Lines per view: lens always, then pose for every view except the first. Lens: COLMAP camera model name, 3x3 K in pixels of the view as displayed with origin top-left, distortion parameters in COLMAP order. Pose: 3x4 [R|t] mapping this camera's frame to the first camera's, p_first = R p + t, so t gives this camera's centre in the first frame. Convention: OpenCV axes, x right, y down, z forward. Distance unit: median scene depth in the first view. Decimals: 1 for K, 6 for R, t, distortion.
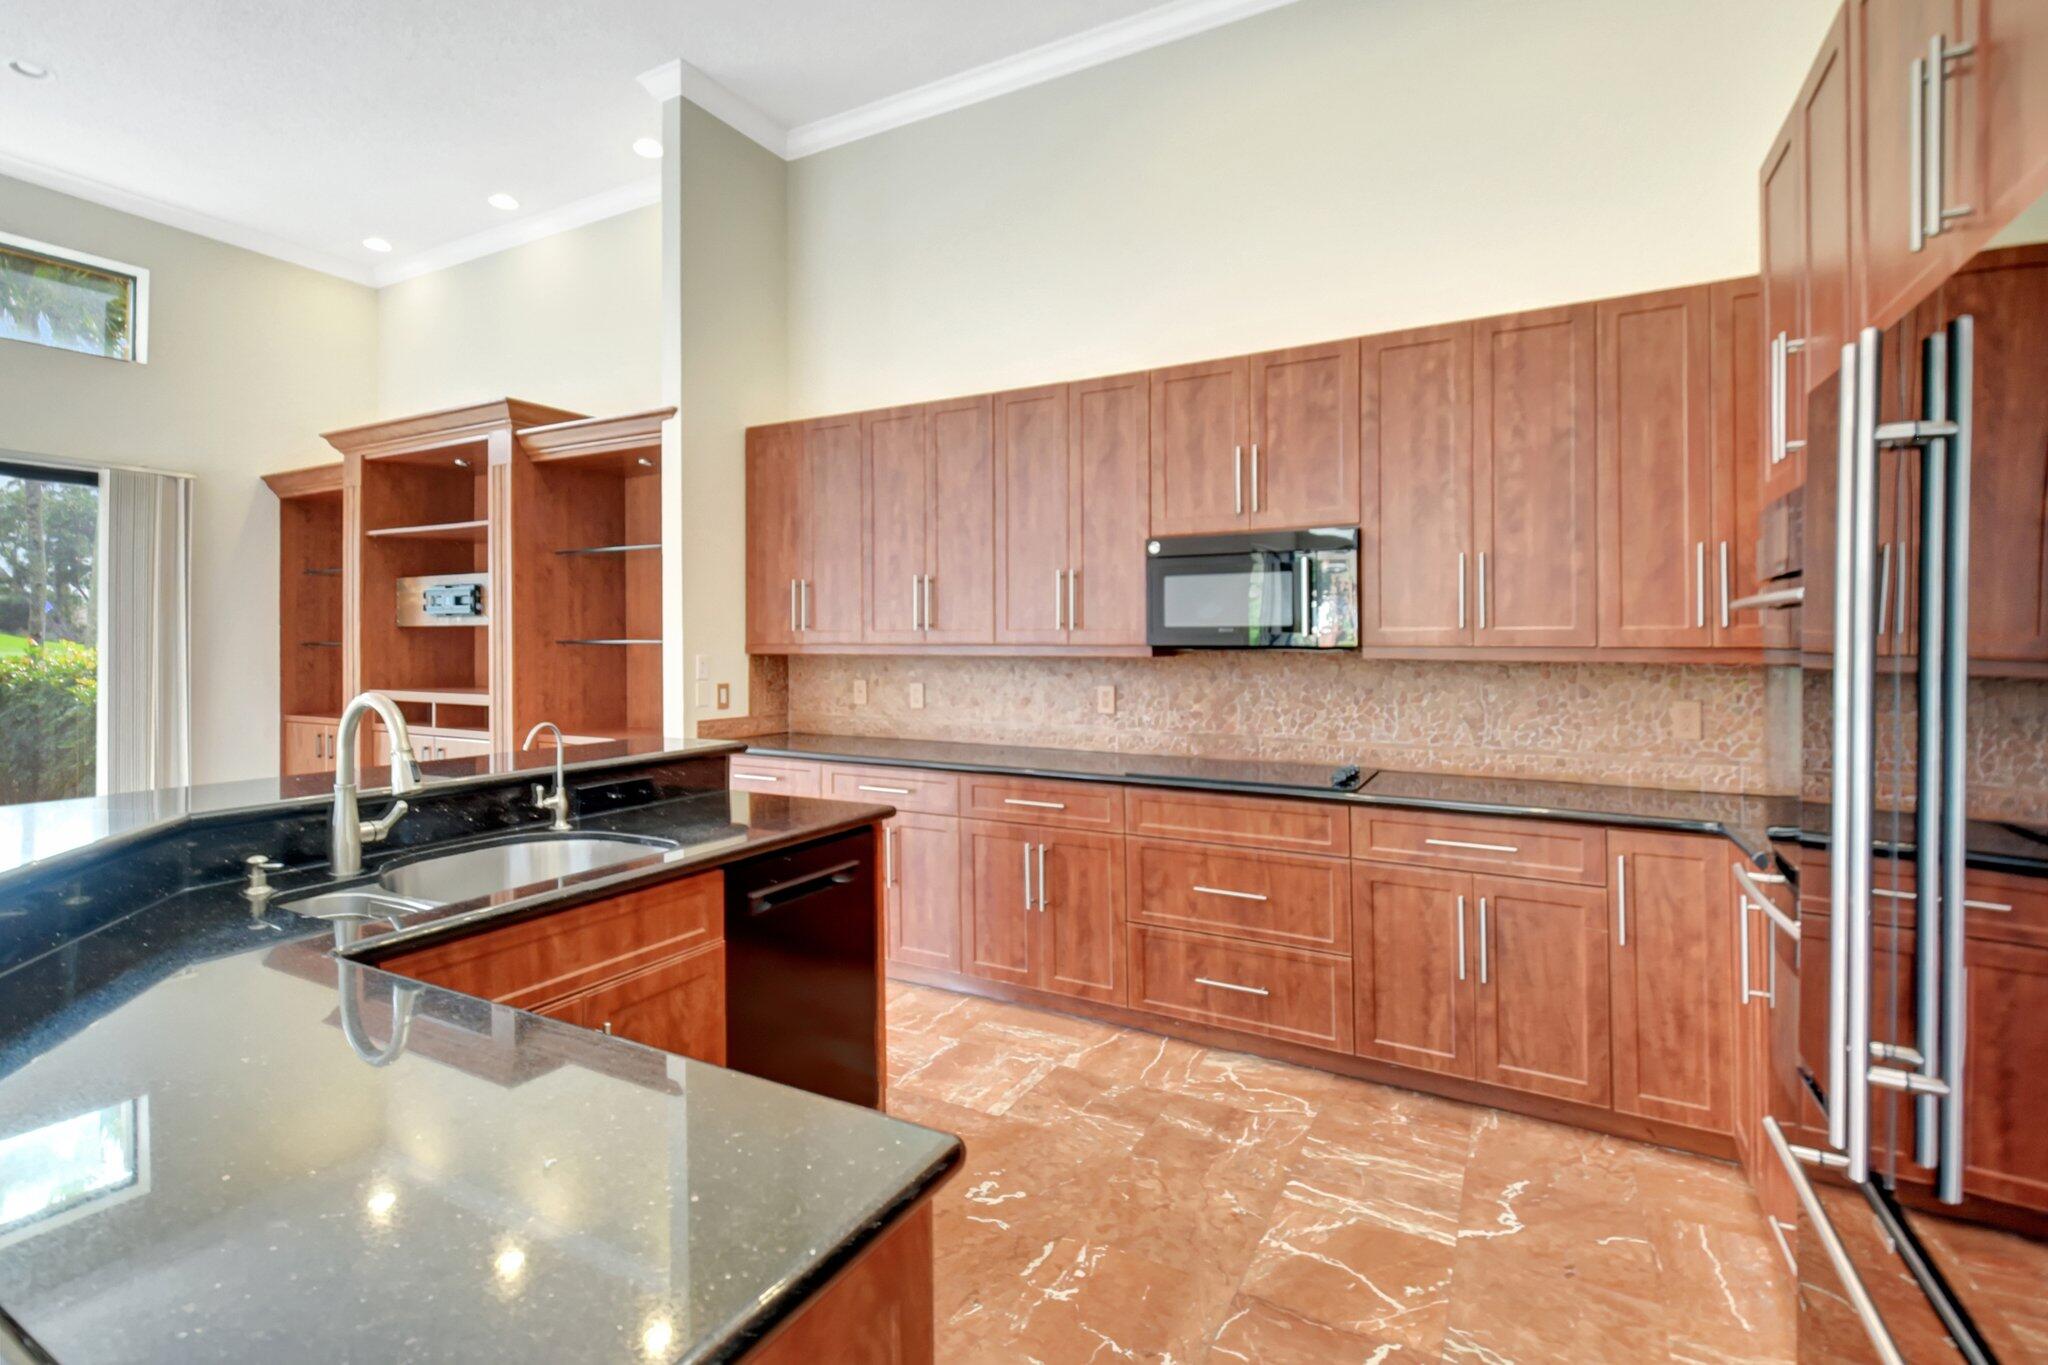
lens RADIAL K [[929.4, 0, 961.0], [0, 929.4, 636.4], [0, 0, 1]] dist [0.017708, -0.013765]
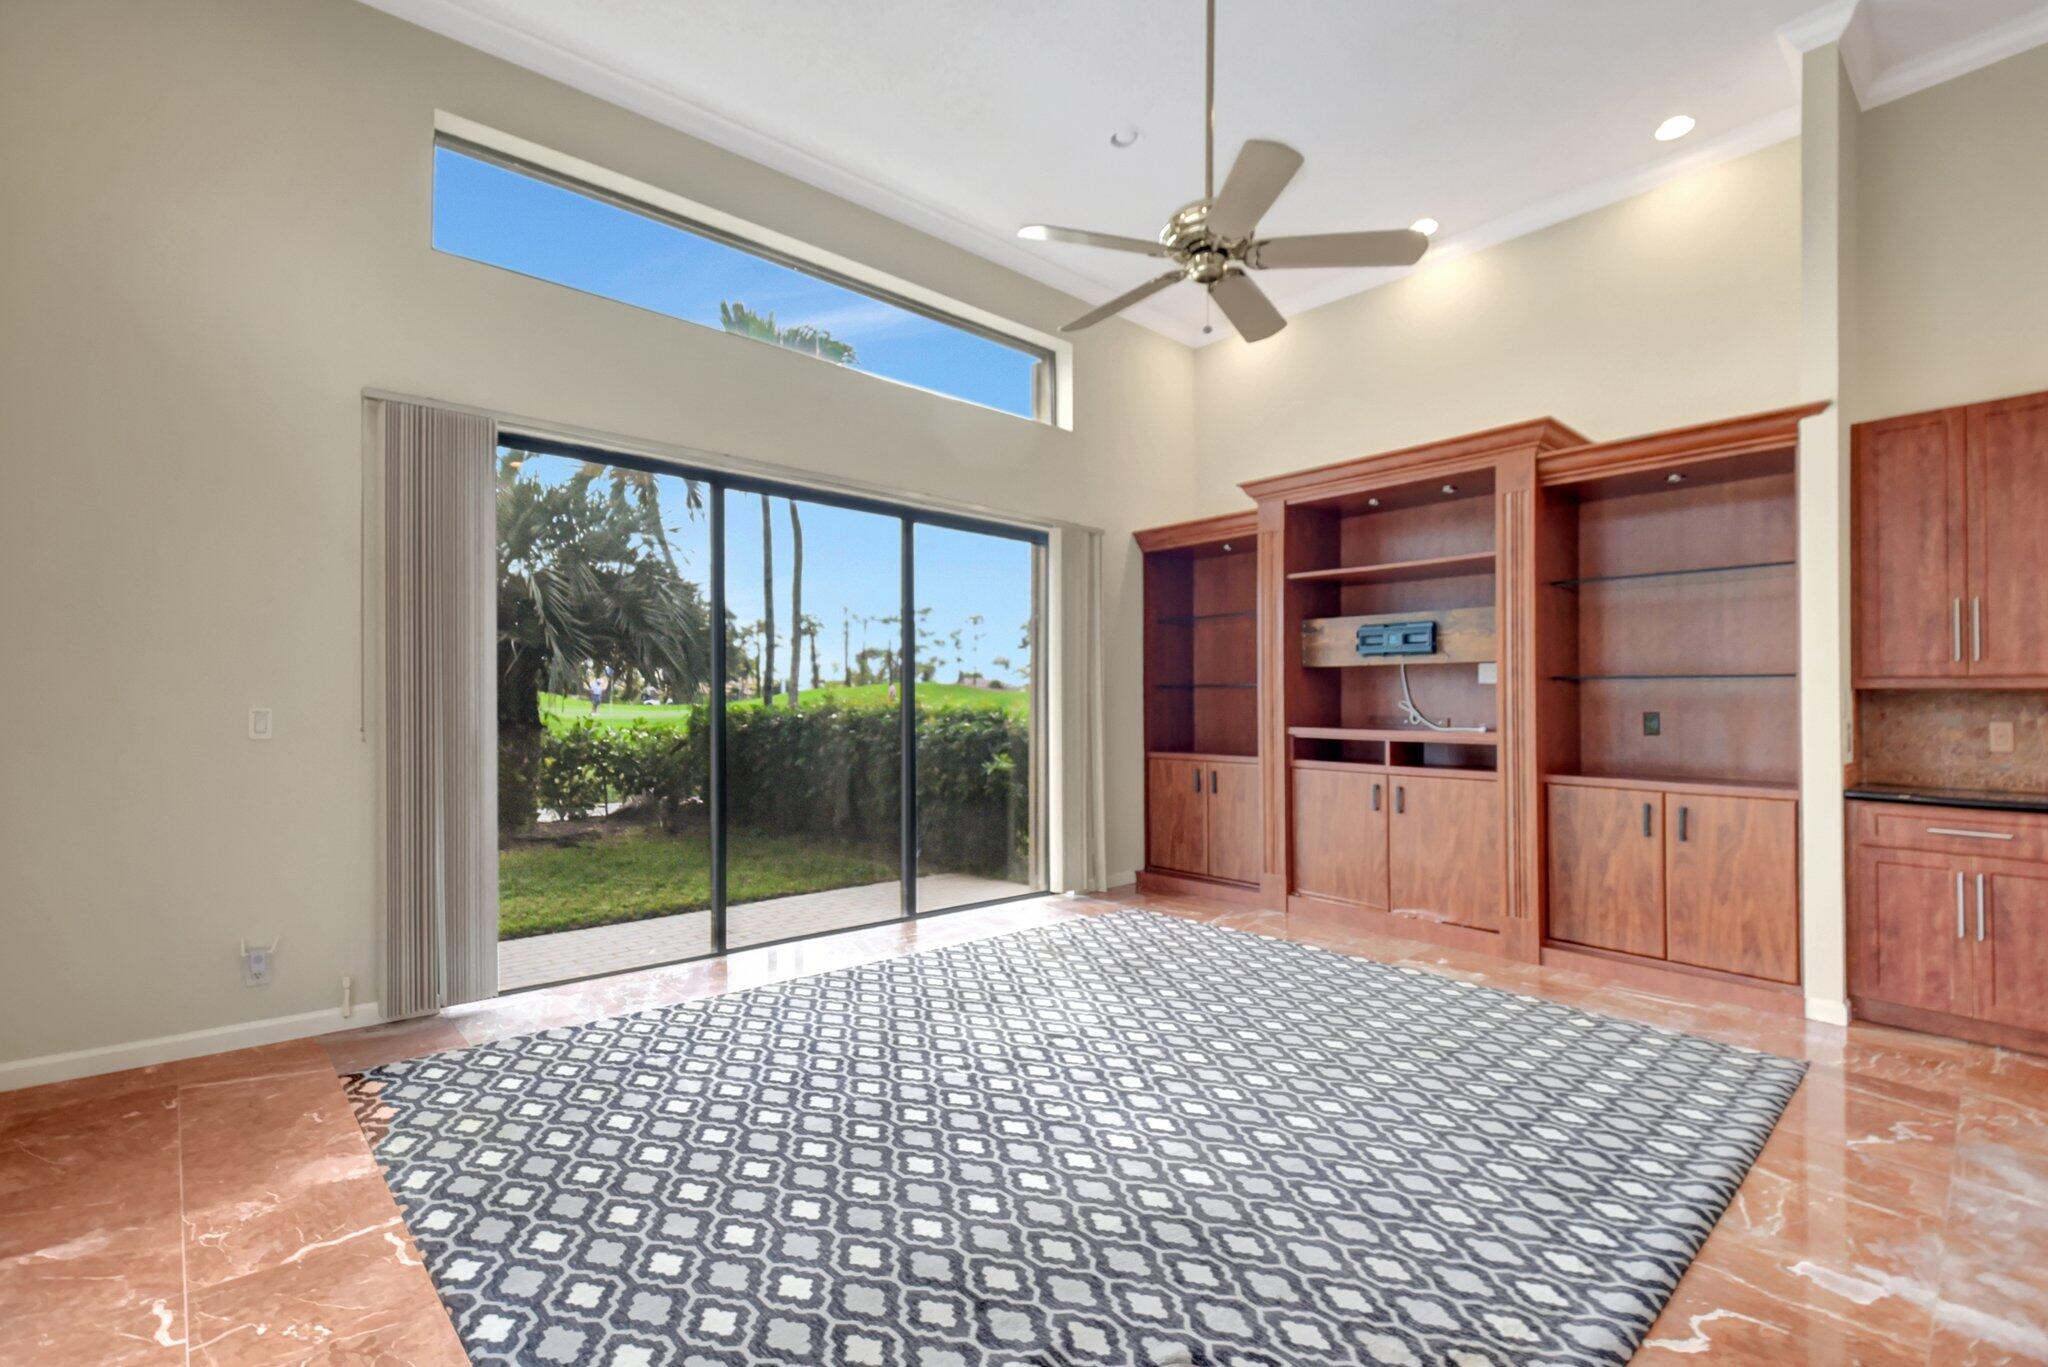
lens RADIAL K [[929.4, 0, 993.4], [0, 929.4, 737.0], [0, 0, 1]] dist [0.017708, -0.013765]
pose [[0.942352, 0.014054, -0.334327, -0.787865], [-0.002667, 0.999401, 0.034495, 0.043170], [0.334612, -0.031615, 0.941826, -0.110382]]
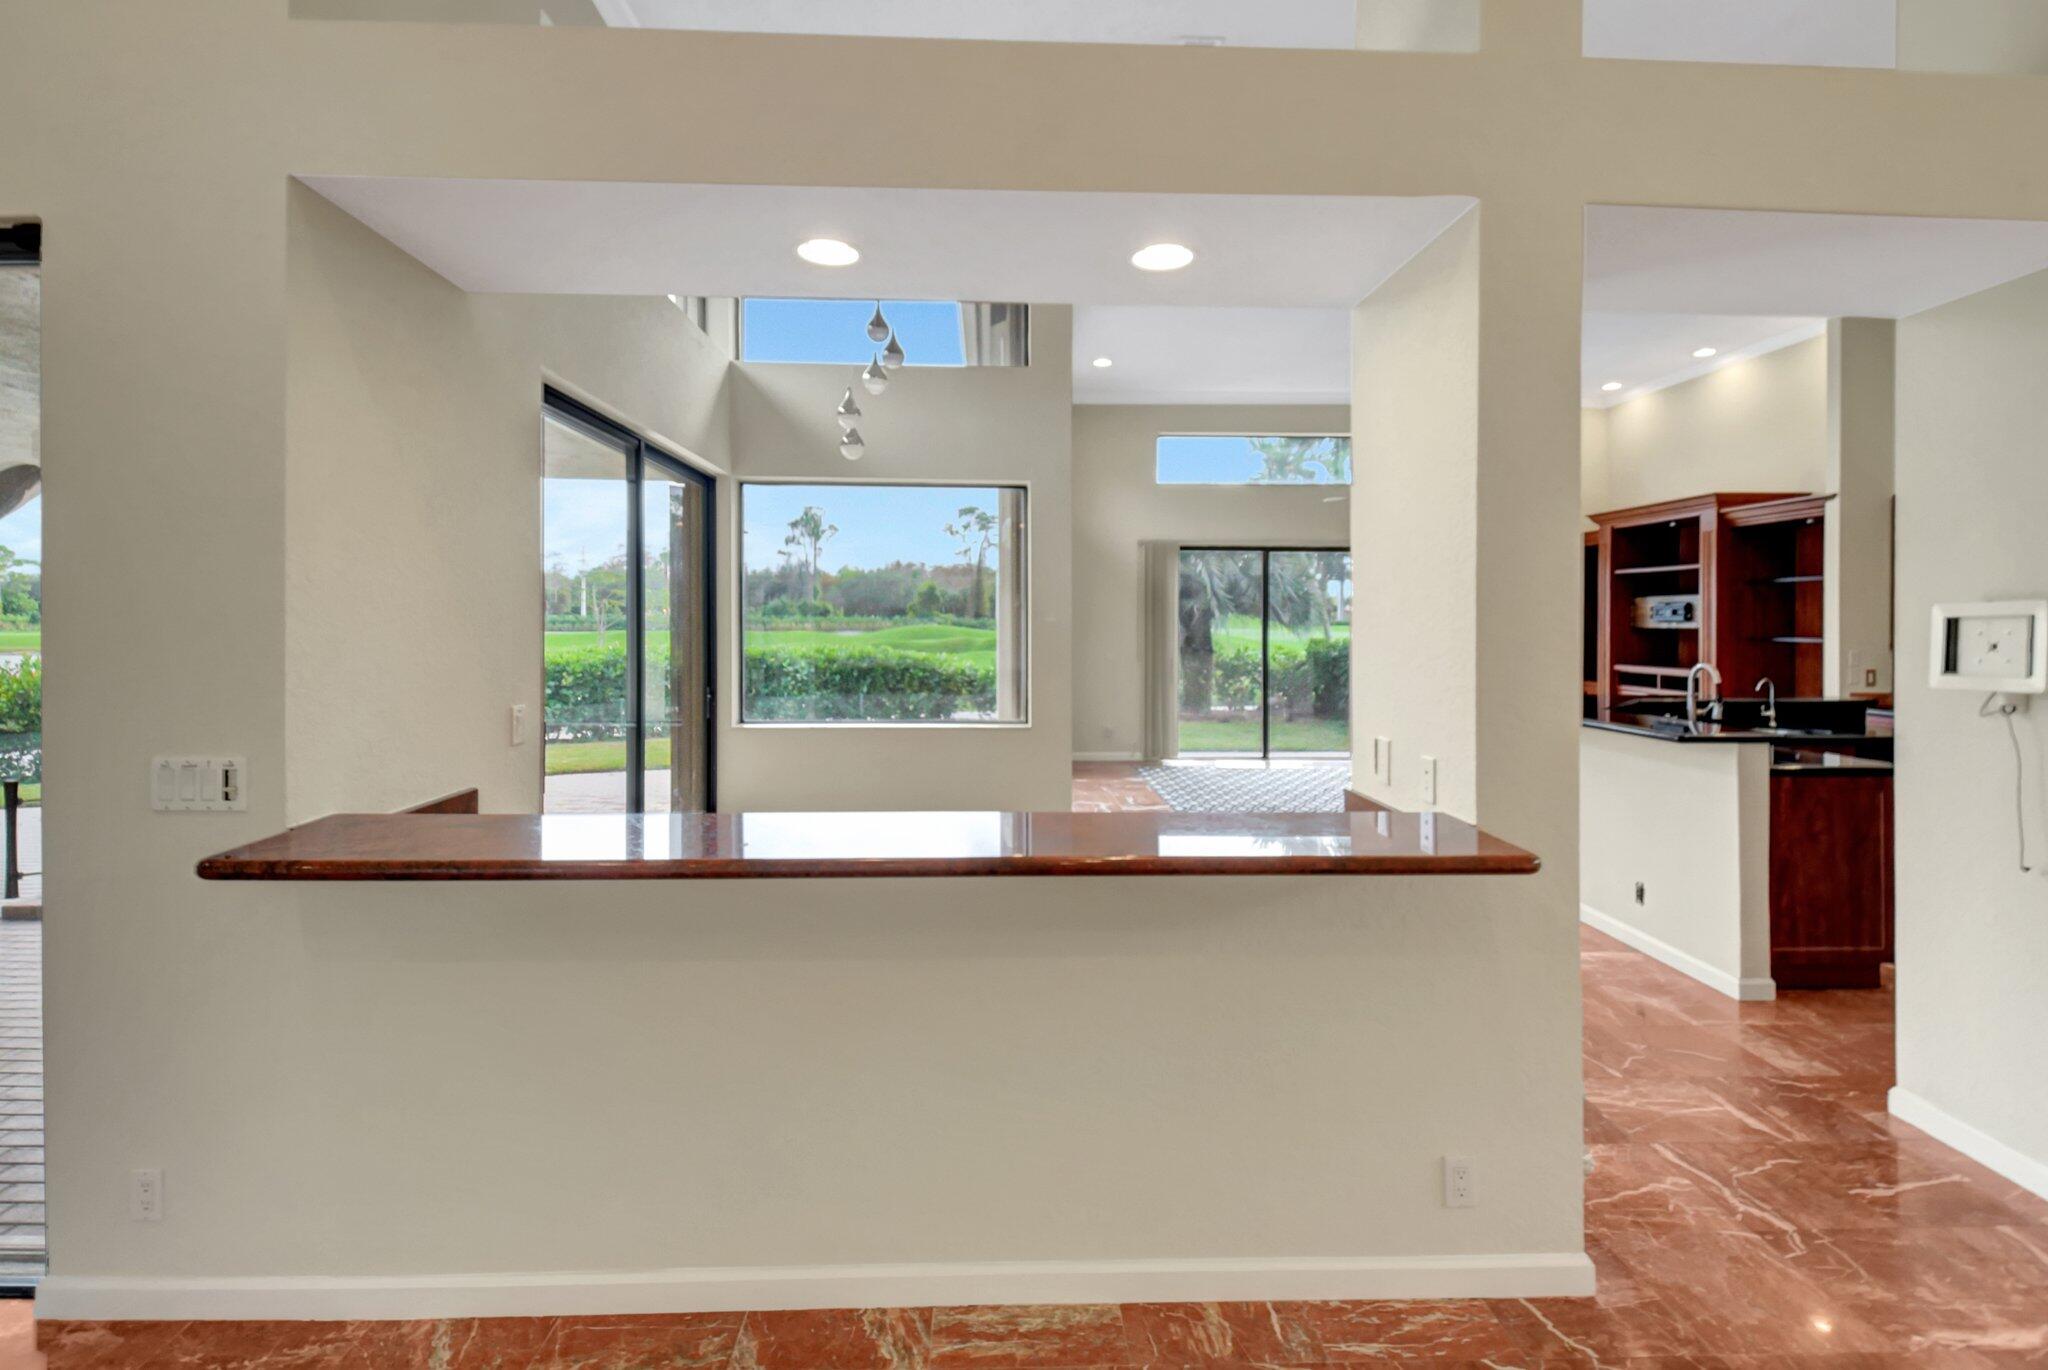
lens RADIAL K [[934.1, 0, 967.5], [0, 934.1, 650.5], [0, 0, 1]] dist [-0.050523, -0.003371]
pose [[0.476510, 0.027251, -0.878746, 0.332397], [0.002721, 0.999469, 0.032471, -0.033894], [0.879165, -0.017864, 0.476183, -1.068406]]
